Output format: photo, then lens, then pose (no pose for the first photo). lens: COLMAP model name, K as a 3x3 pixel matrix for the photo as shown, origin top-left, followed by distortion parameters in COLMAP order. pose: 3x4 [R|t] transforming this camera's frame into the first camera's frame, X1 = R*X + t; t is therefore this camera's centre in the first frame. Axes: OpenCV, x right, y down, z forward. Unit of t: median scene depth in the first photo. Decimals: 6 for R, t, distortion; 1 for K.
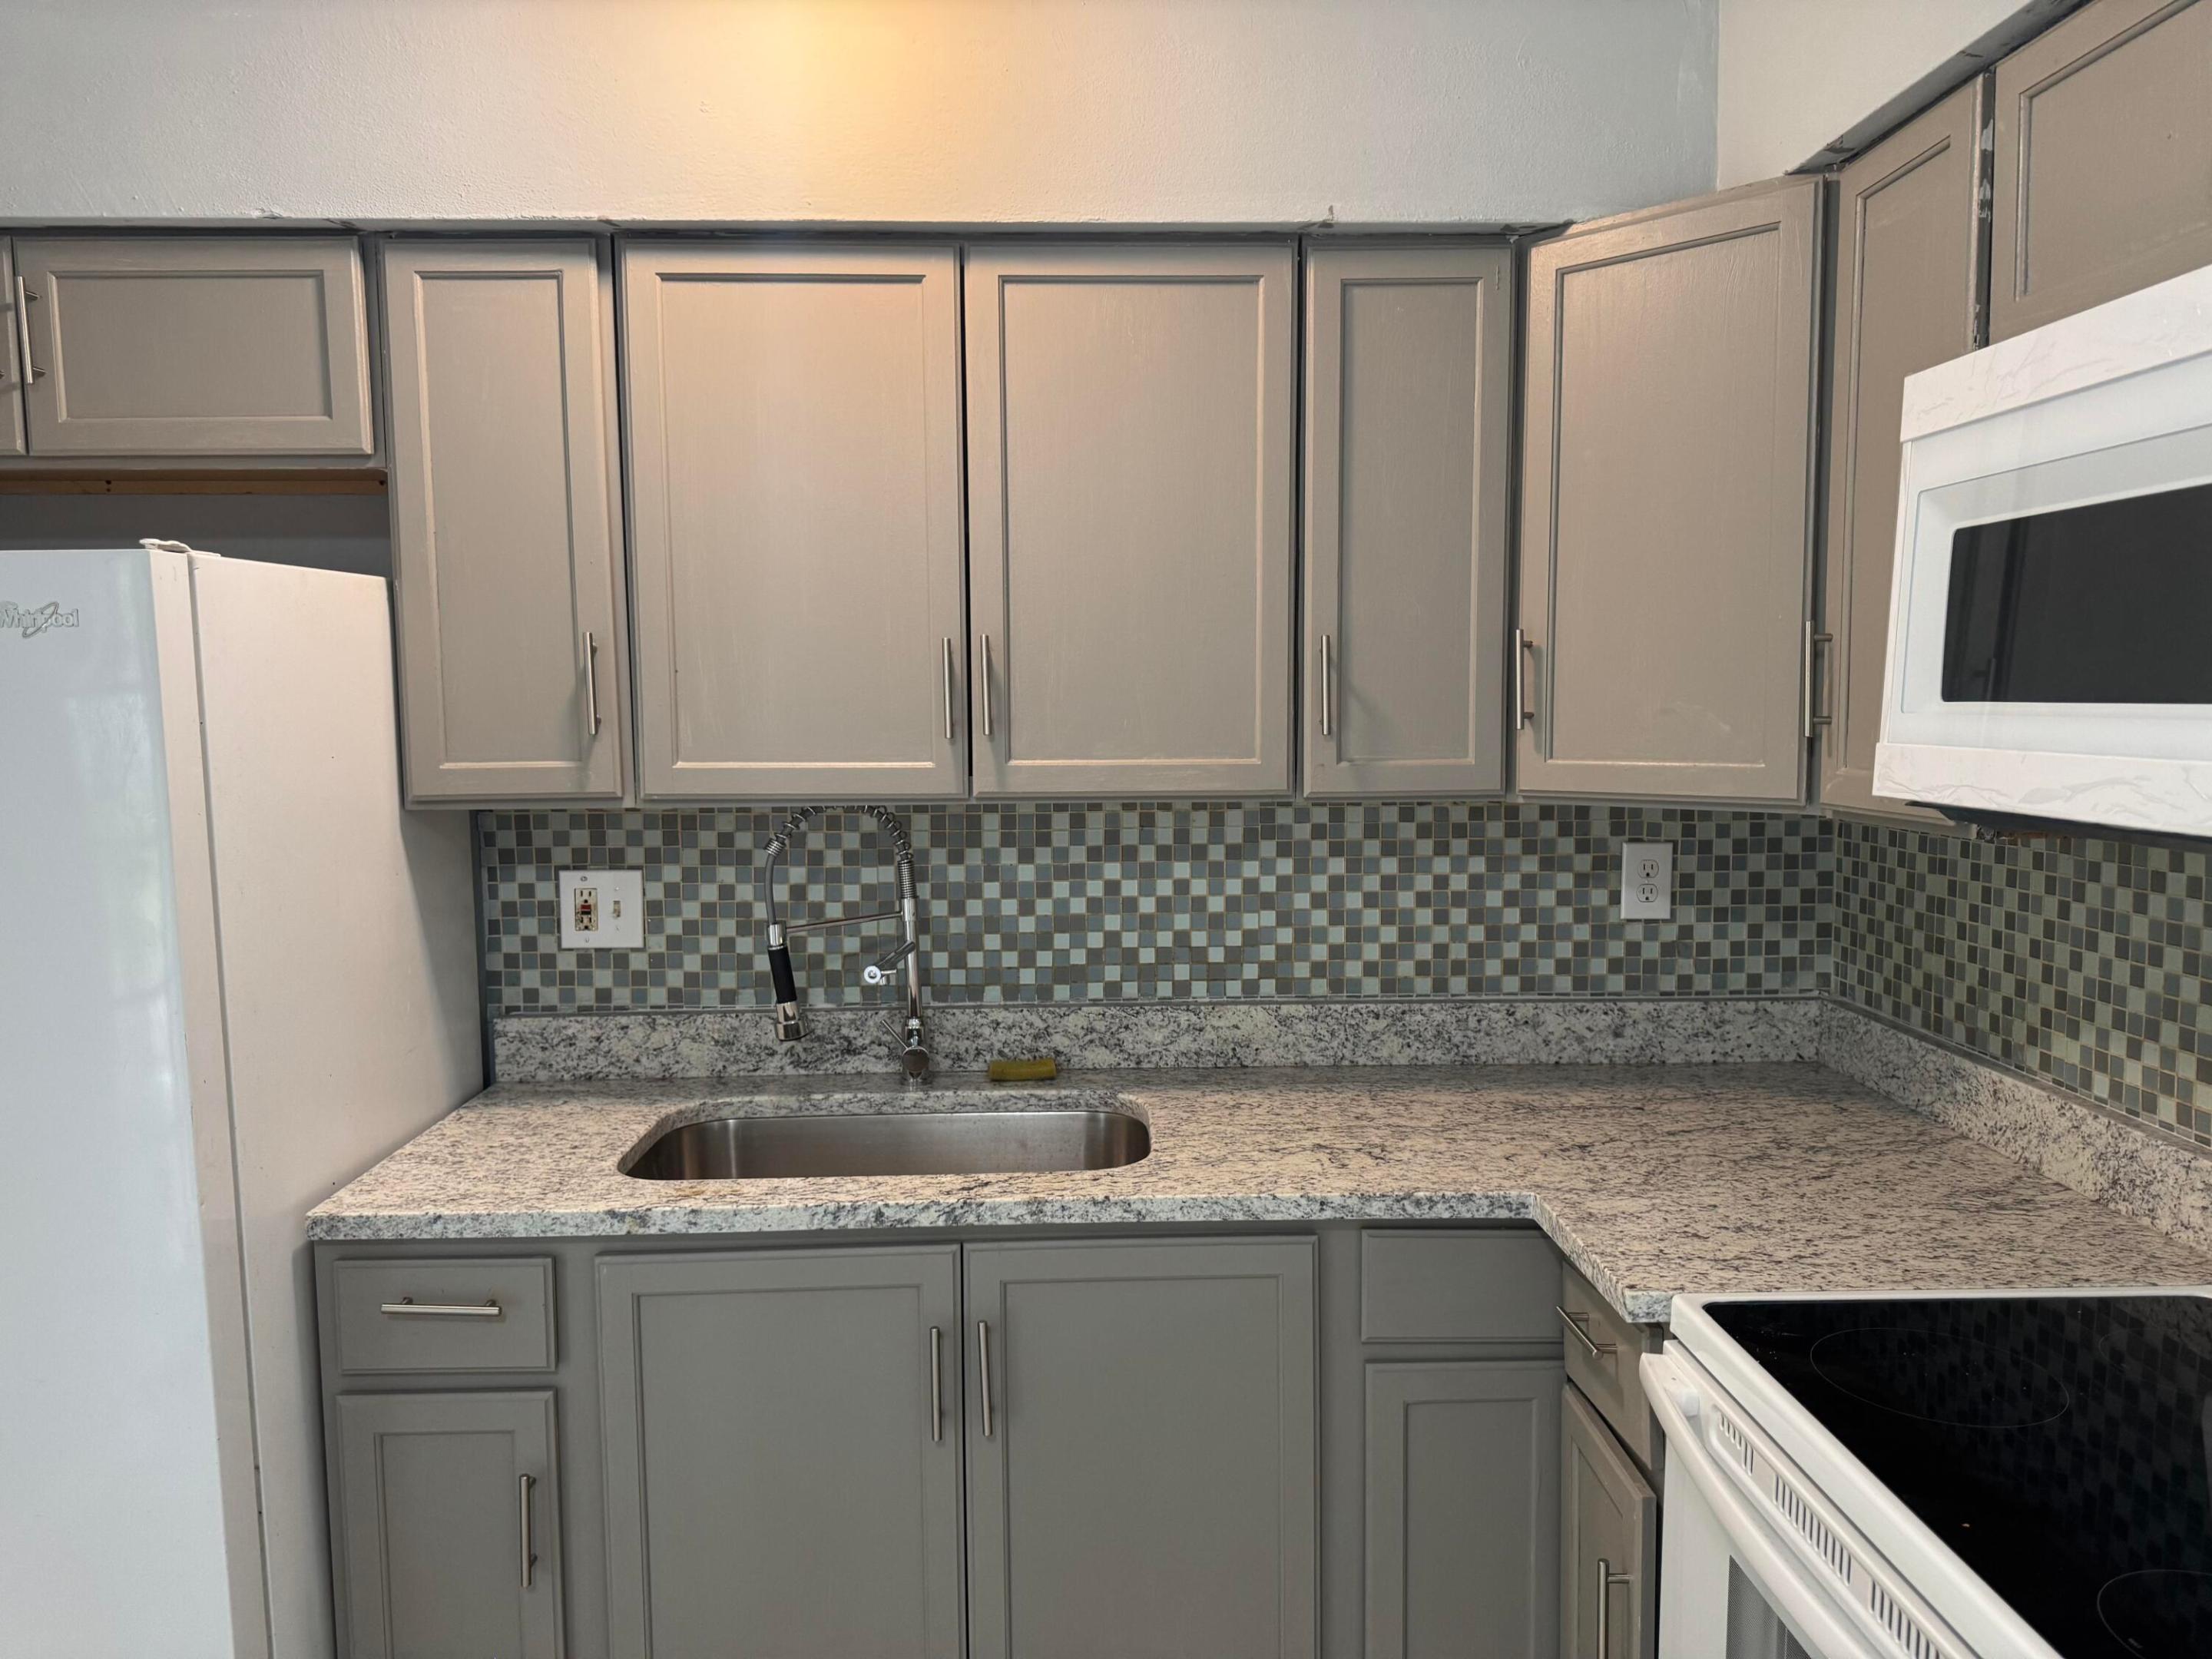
lens RADIAL K [[1565.8, 0, 1118.8], [0, 1565.8, 829.6], [0, 0, 1]] dist [0.055245, -0.067609]
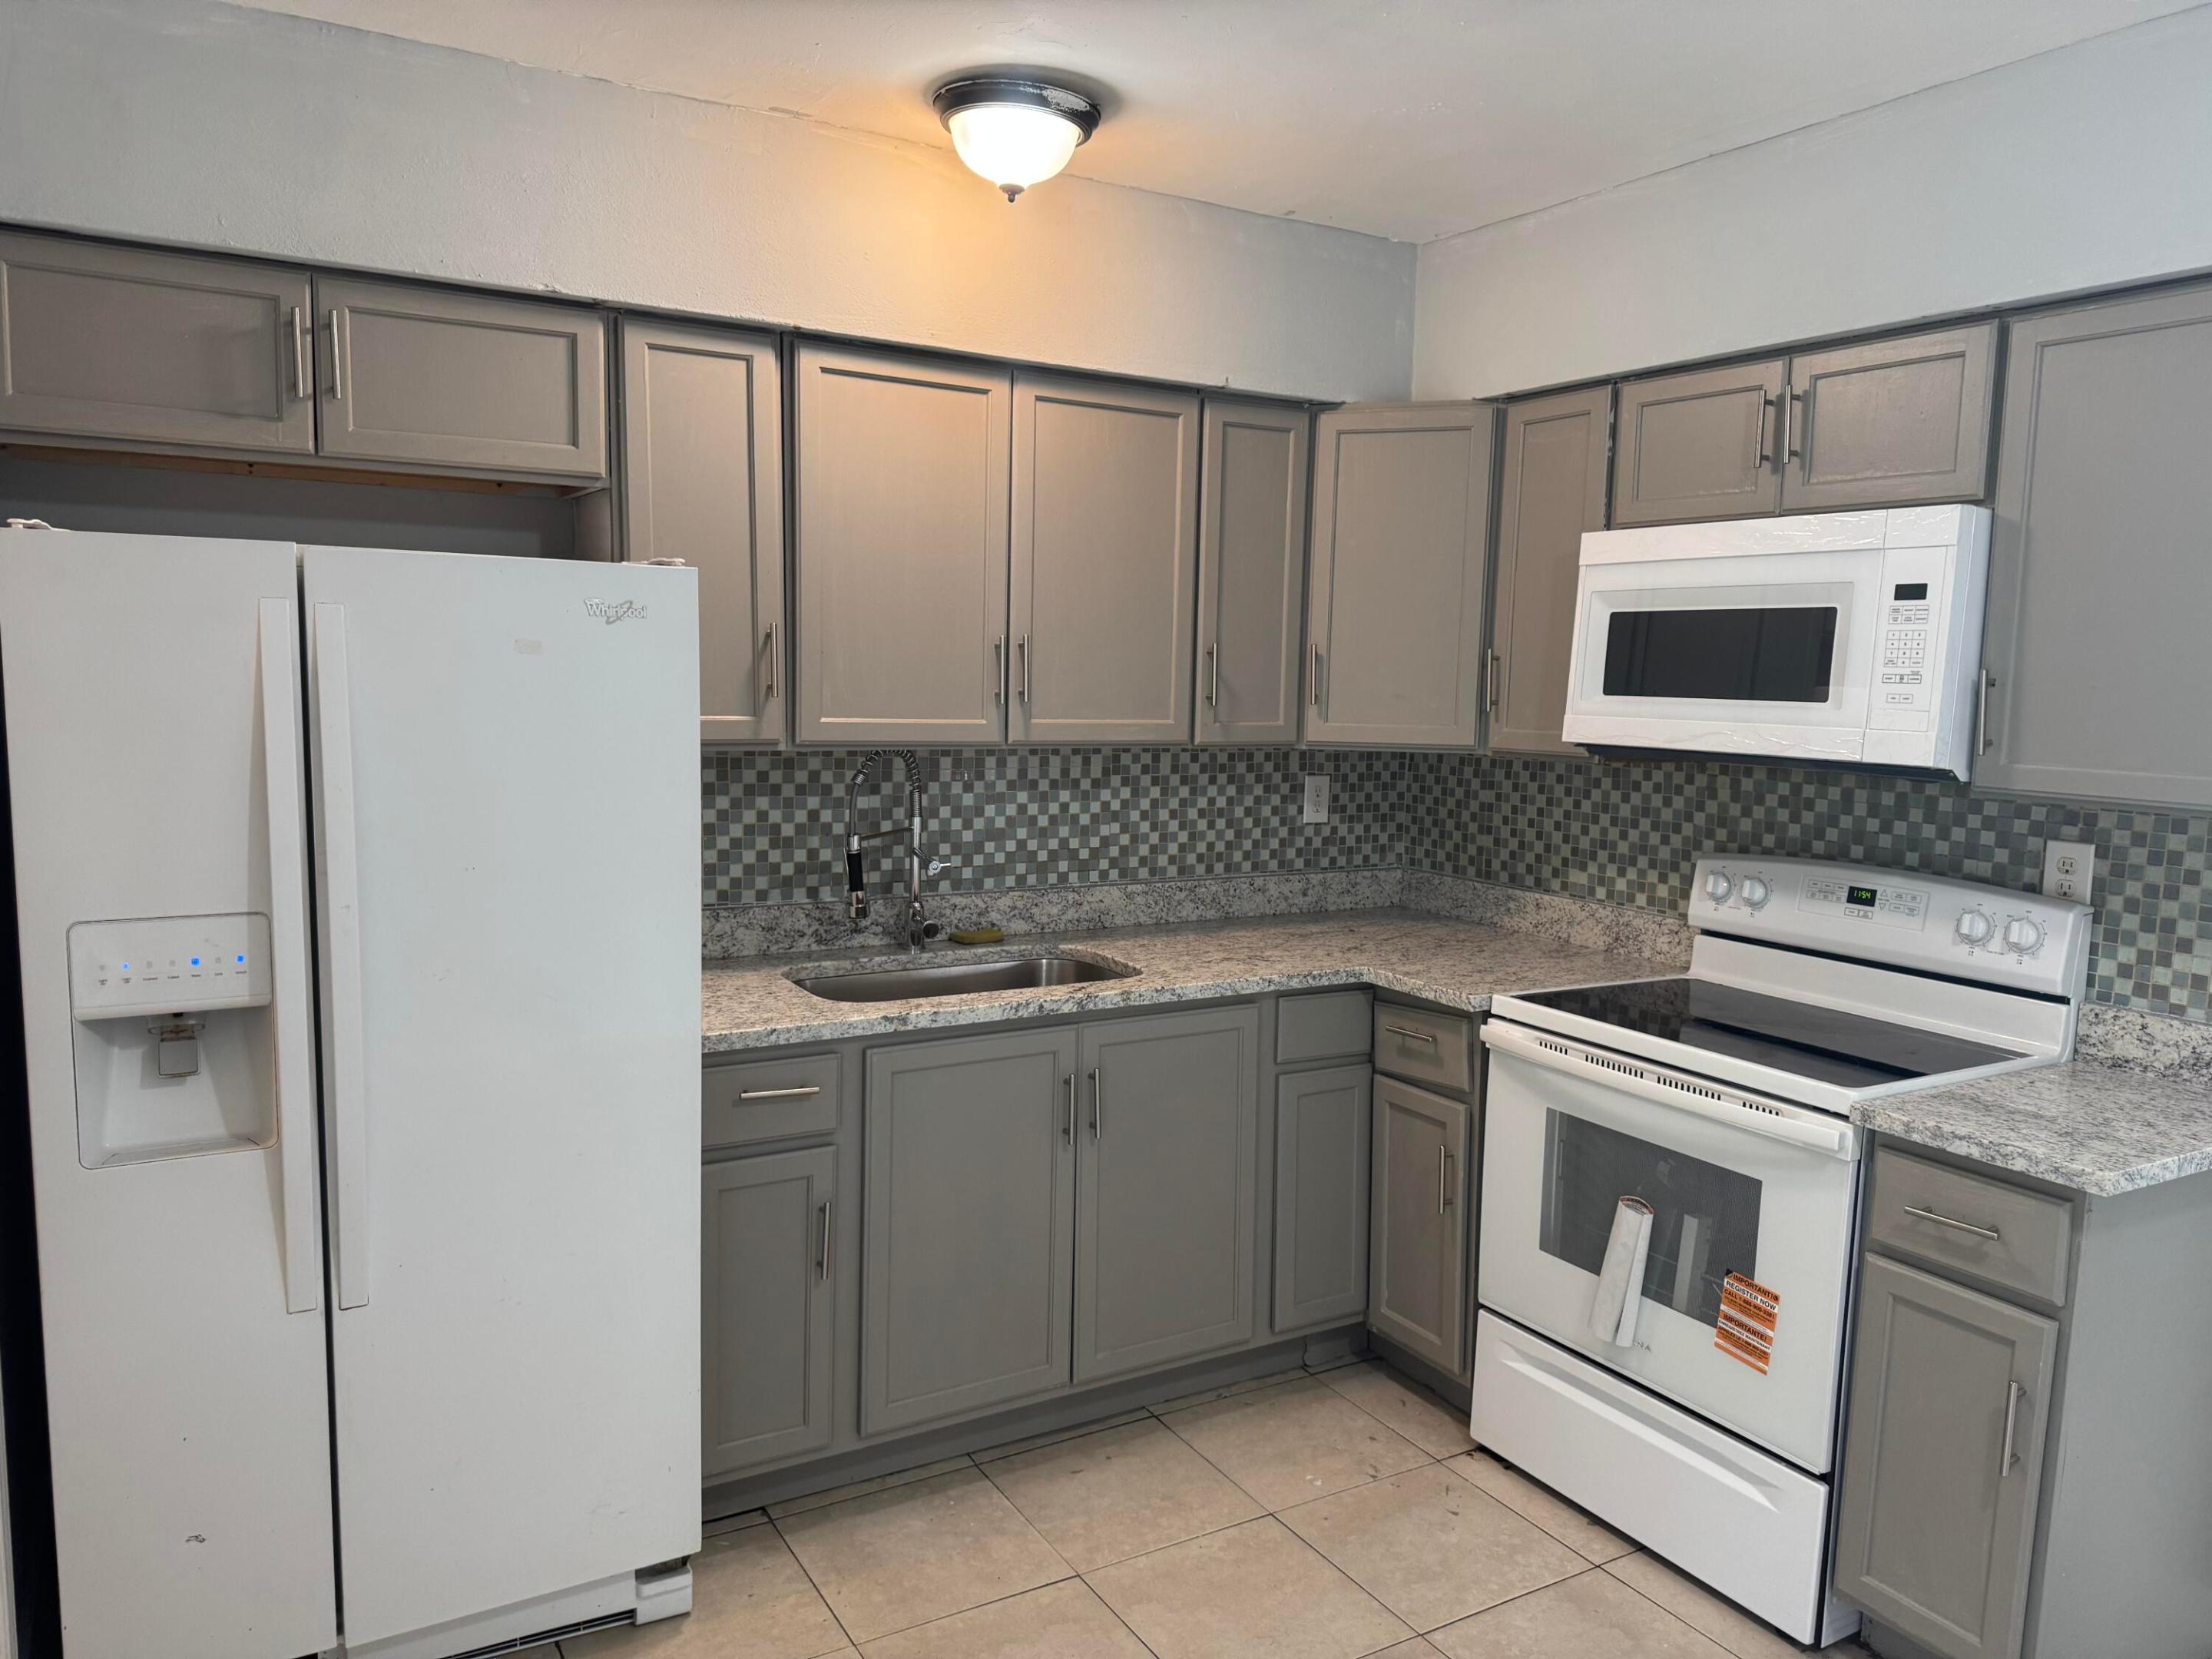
lens RADIAL K [[1565.8, 0, 1110.3], [0, 1565.8, 837.7], [0, 0, 1]] dist [0.055245, -0.067609]
pose [[0.873085, -0.024725, 0.486941, -0.755146], [0.011813, 0.999493, 0.029569, 0.026461], [-0.487426, -0.020064, 0.872934, -0.351721]]
